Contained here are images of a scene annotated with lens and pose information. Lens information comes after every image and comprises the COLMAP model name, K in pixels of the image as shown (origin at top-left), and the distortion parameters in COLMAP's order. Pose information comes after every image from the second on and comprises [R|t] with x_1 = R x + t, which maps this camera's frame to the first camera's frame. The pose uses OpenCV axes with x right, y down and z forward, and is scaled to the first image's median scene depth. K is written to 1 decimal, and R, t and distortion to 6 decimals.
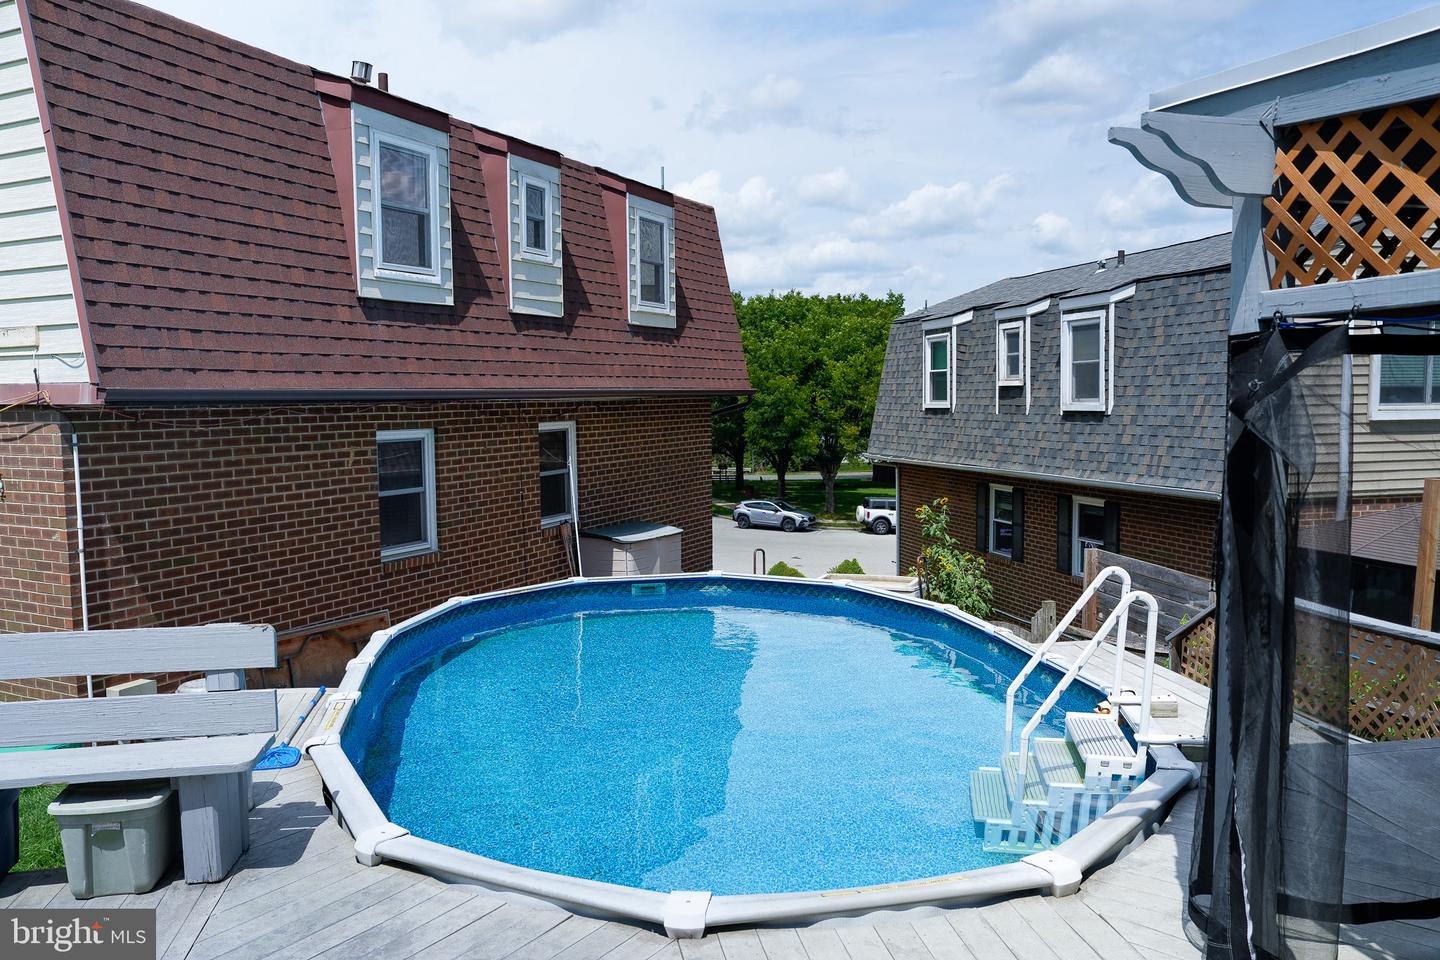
lens RADIAL K [[1055.6, 0, 720.0], [0, 1055.6, 480.0], [0, 0, 1]] dist [-0.138102, 0.127713]
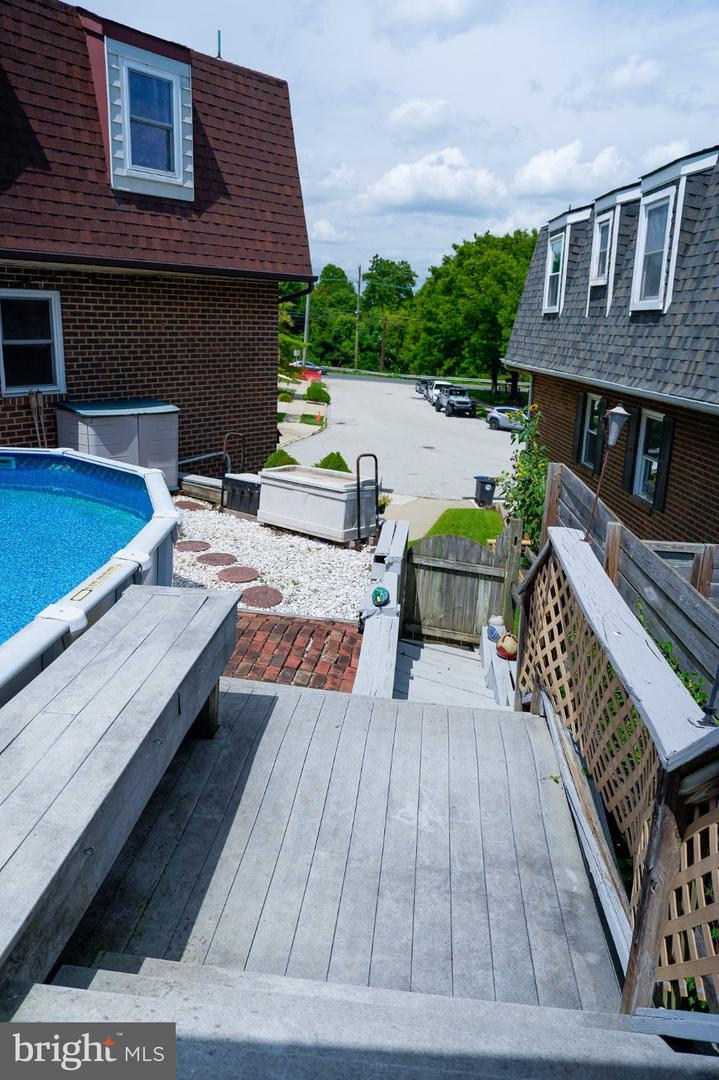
lens RADIAL K [[791.7, 0, 359.5], [0, 791.7, 540.0], [0, 0, 1]] dist [-0.138102, 0.127713]
pose [[0.970040, 0.108176, -0.217534, 0.292958], [-0.065193, 0.978462, 0.195861, 0.011810], [0.234036, -0.175811, 0.956199, 0.302523]]
